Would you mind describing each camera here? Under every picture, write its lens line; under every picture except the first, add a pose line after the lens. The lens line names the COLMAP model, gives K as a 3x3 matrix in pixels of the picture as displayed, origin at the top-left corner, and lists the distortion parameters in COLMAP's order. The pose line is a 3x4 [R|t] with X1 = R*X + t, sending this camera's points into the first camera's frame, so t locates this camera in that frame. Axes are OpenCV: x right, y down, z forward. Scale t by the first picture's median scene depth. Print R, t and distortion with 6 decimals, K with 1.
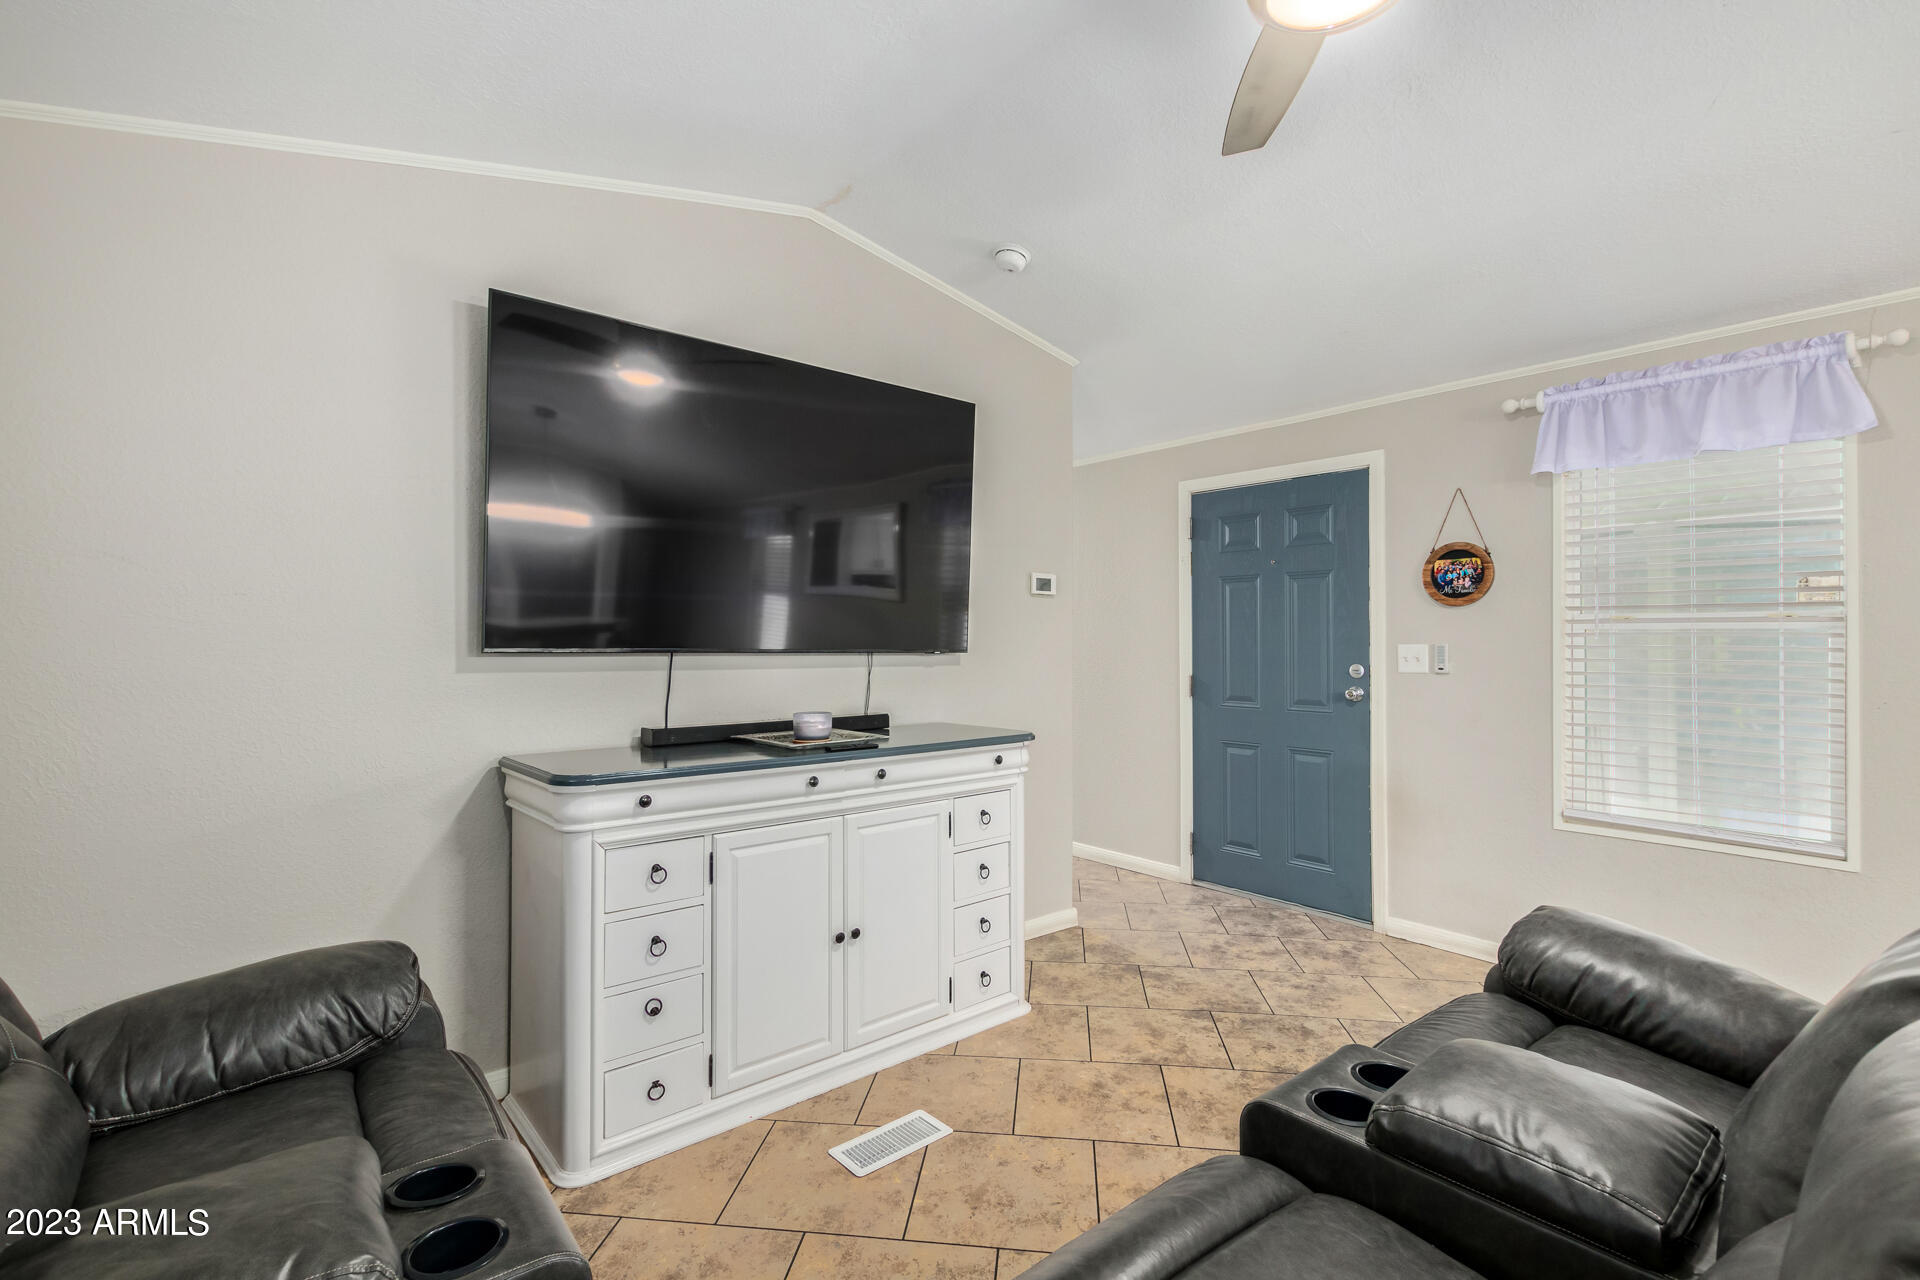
lens RADIAL K [[872.6, 0, 955.4], [0, 872.6, 637.0], [0, 0, 1]] dist [0.004641, -0.000814]
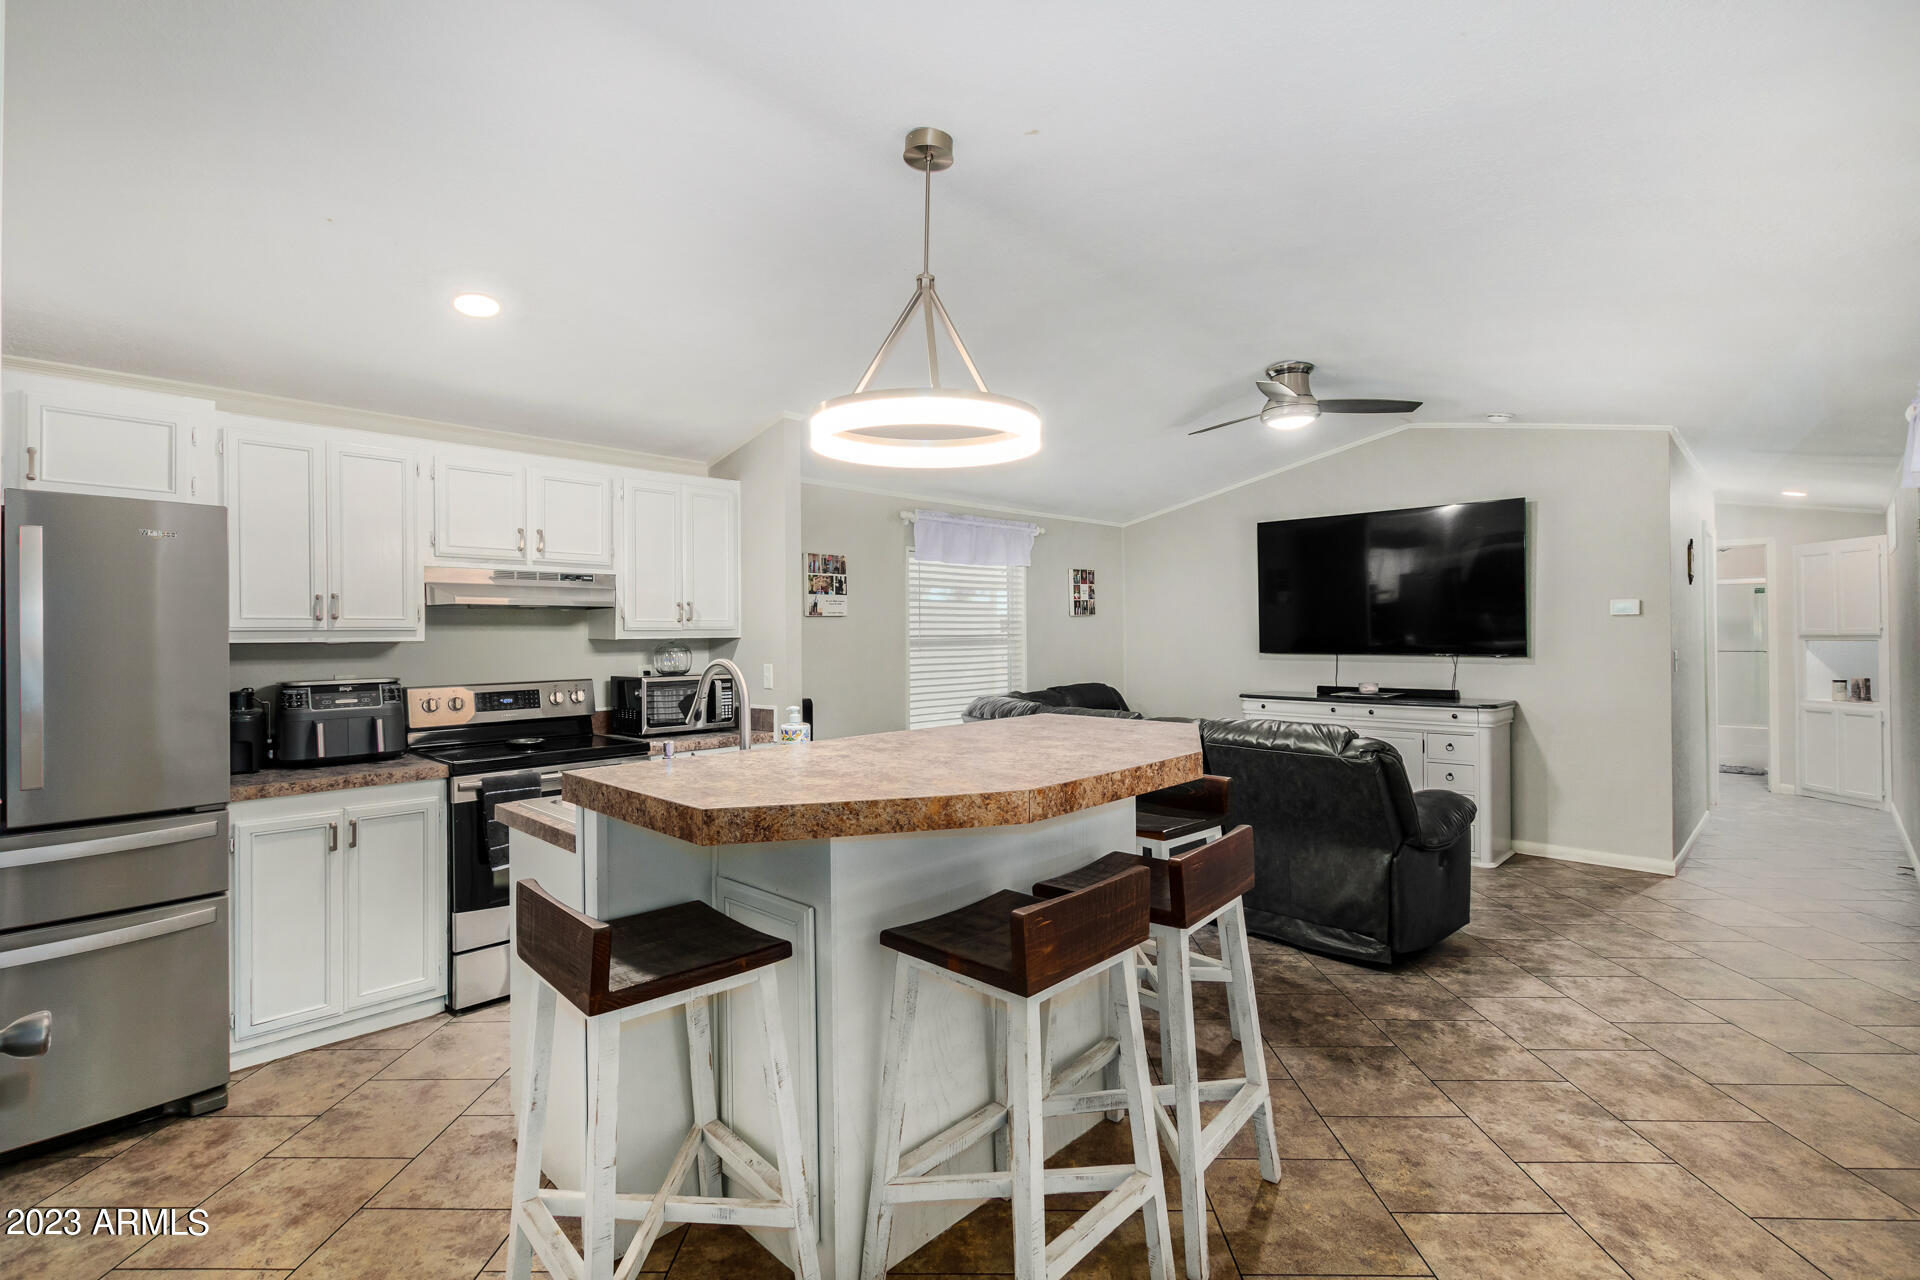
lens RADIAL K [[878.4, 0, 951.1], [0, 878.4, 635.1], [0, 0, 1]] dist [0.004137, -0.000790]
pose [[0.097030, -0.005707, -0.995265, 1.797897], [0.013152, 0.999904, -0.004452, -0.034071], [0.995195, -0.012658, 0.097096, -0.219552]]
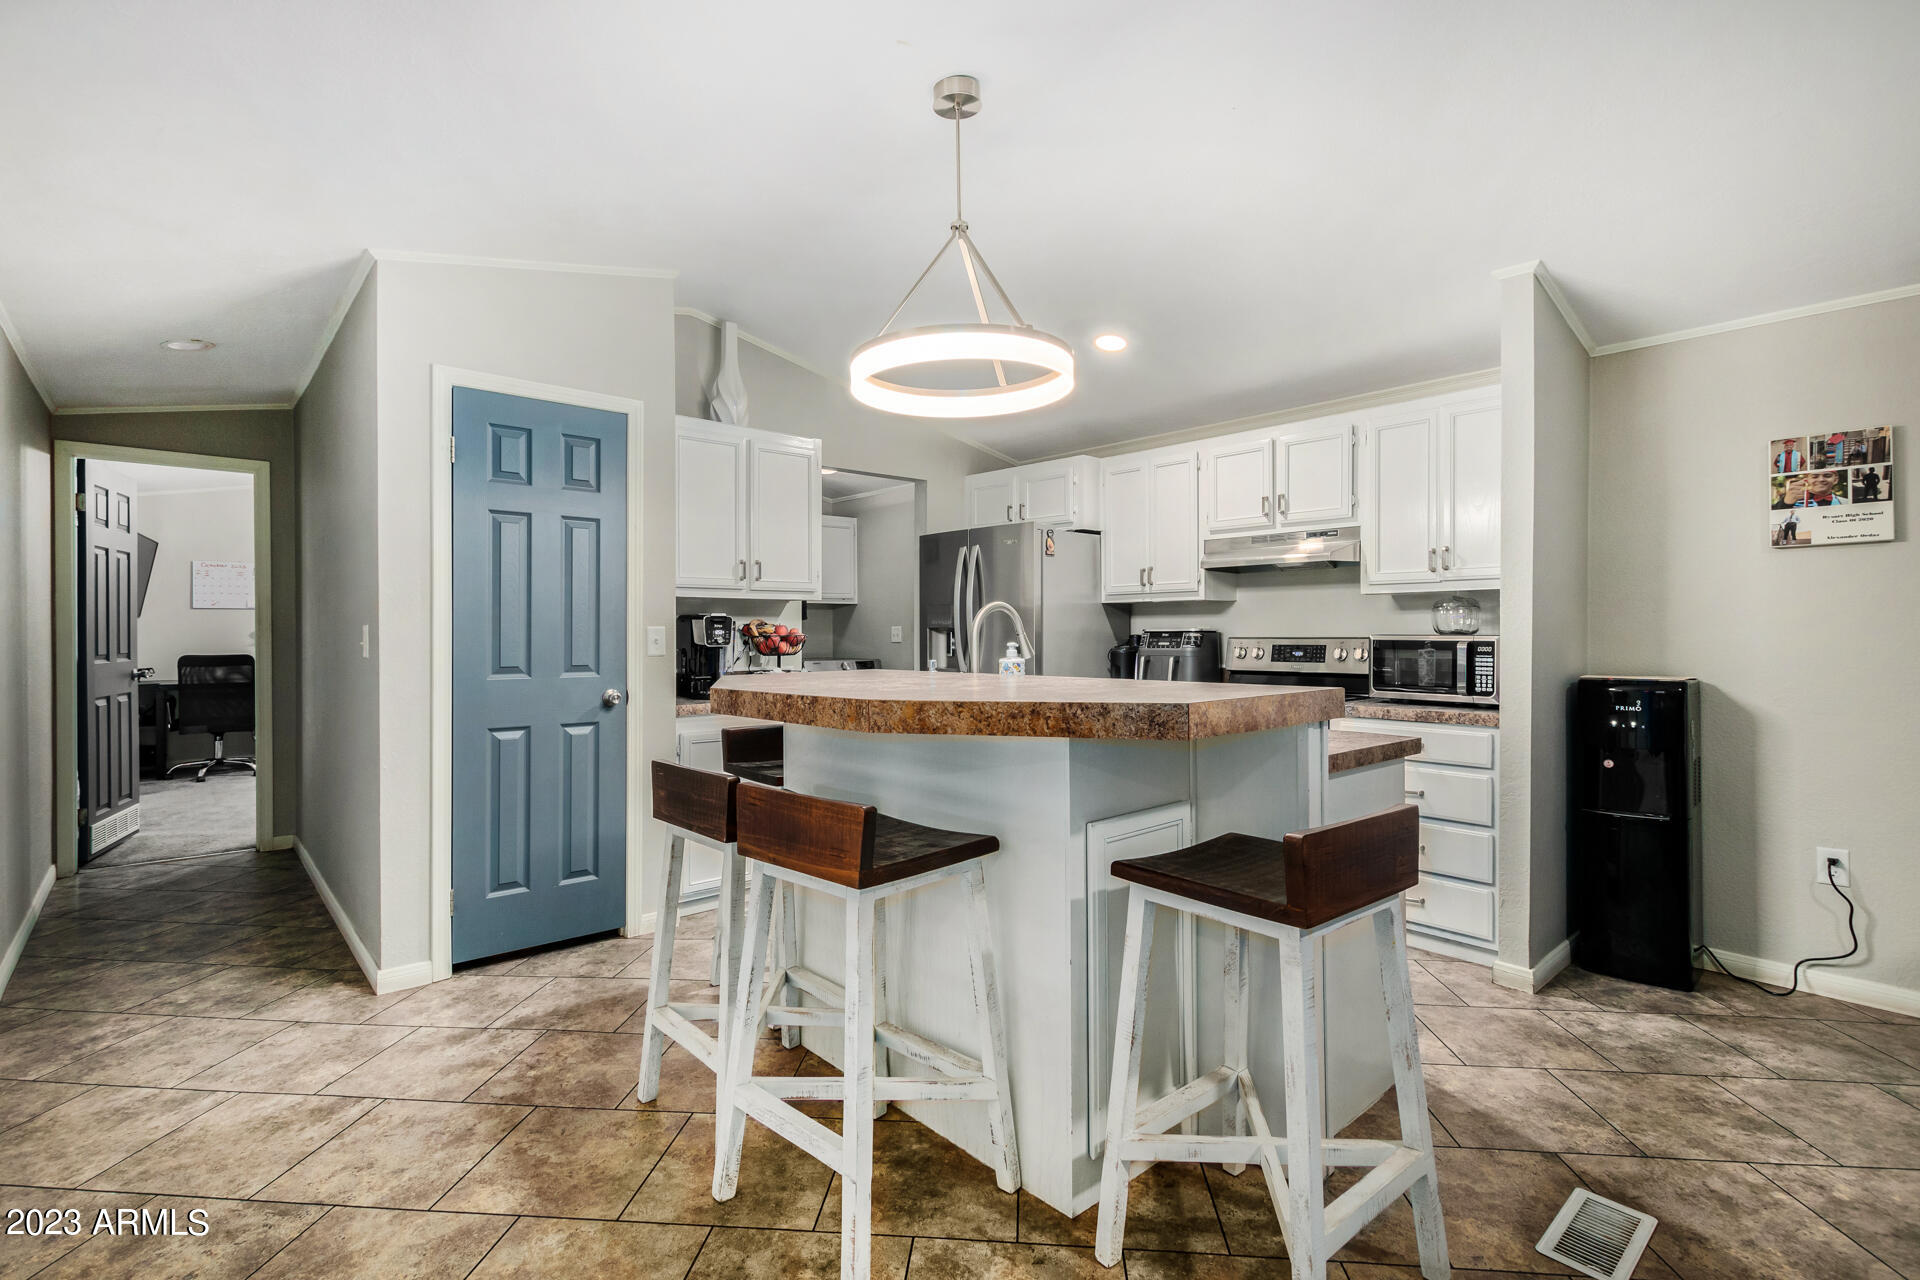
lens RADIAL K [[878.4, 0, 951.1], [0, 878.4, 635.1], [0, 0, 1]] dist [0.004137, -0.000790]
pose [[-0.999529, -0.002407, -0.030593, 0.989912], [-0.002389, 0.999997, -0.000633, 0.024558], [0.030594, -0.000560, -0.999532, 0.710552]]
